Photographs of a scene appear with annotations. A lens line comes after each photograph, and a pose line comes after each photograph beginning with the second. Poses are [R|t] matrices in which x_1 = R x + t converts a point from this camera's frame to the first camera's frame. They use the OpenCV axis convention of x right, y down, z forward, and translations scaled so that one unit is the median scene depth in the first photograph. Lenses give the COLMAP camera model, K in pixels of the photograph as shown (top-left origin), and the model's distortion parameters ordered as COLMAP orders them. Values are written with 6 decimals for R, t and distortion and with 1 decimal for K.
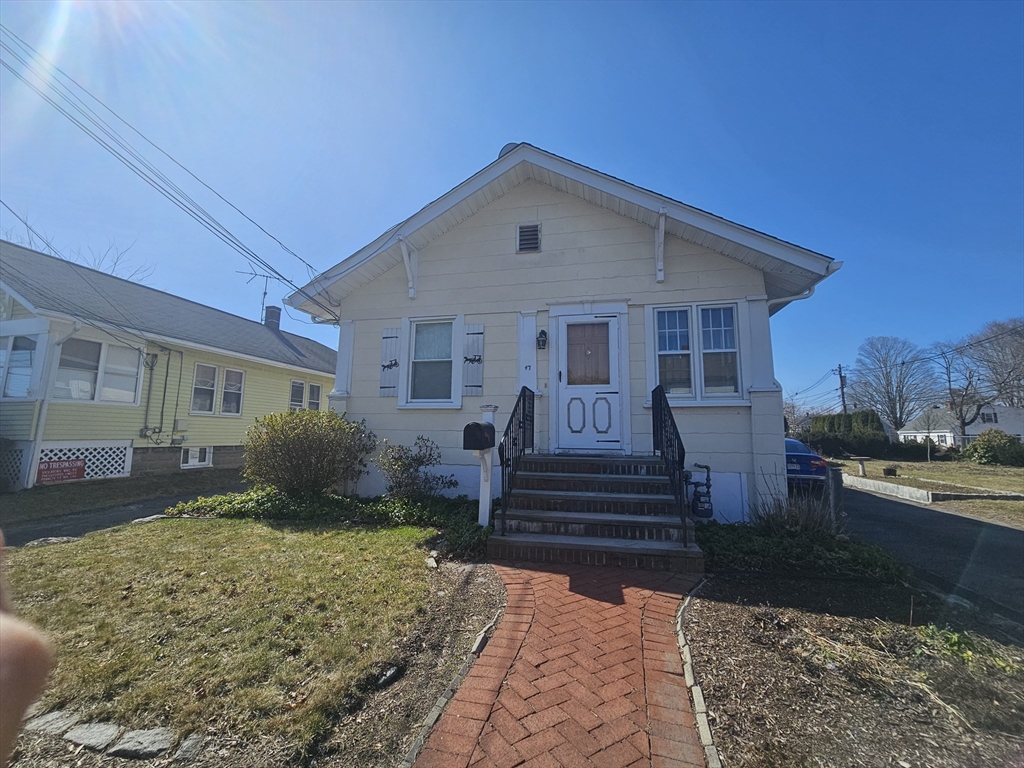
lens RADIAL K [[421.9, 0, 511.0], [0, 421.9, 380.5], [0, 0, 1]] dist [-0.000209, -0.000528]
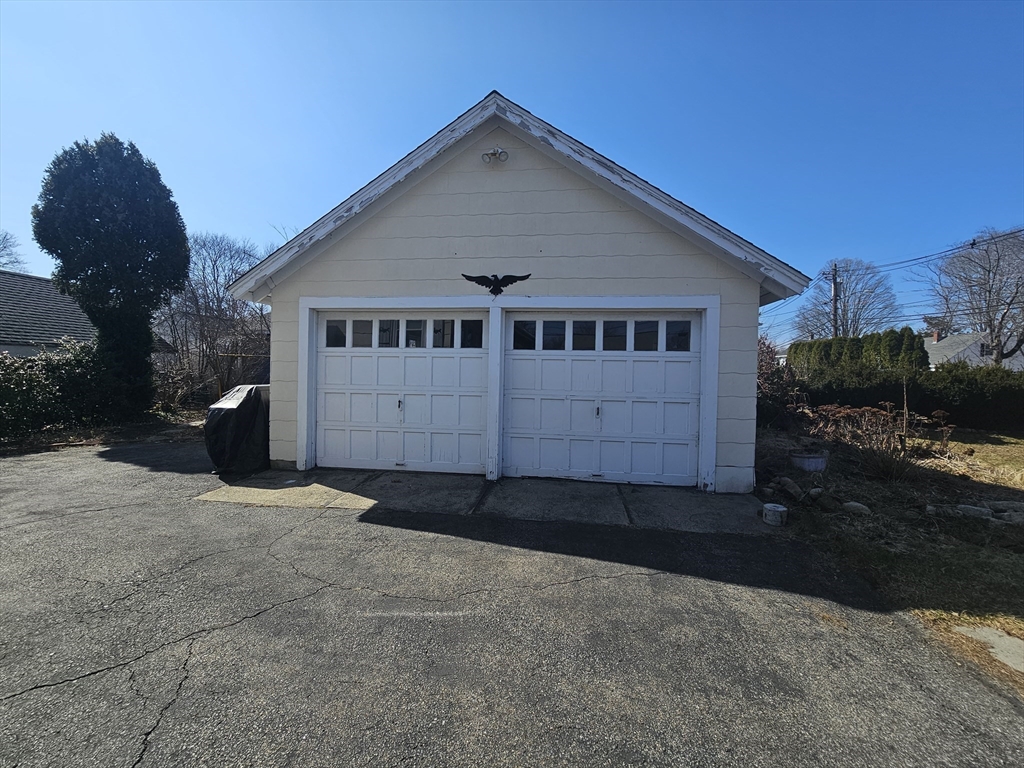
lens RADIAL K [[419.8, 0, 512.4], [0, 419.8, 380.8], [0, 0, 1]] dist [-0.001686, 0.000734]
pose [[0.993774, 0.003442, 0.111364, 1.251416], [-0.021113, 0.987231, 0.157892, 0.290219], [-0.109398, -0.159260, 0.981157, 2.330988]]
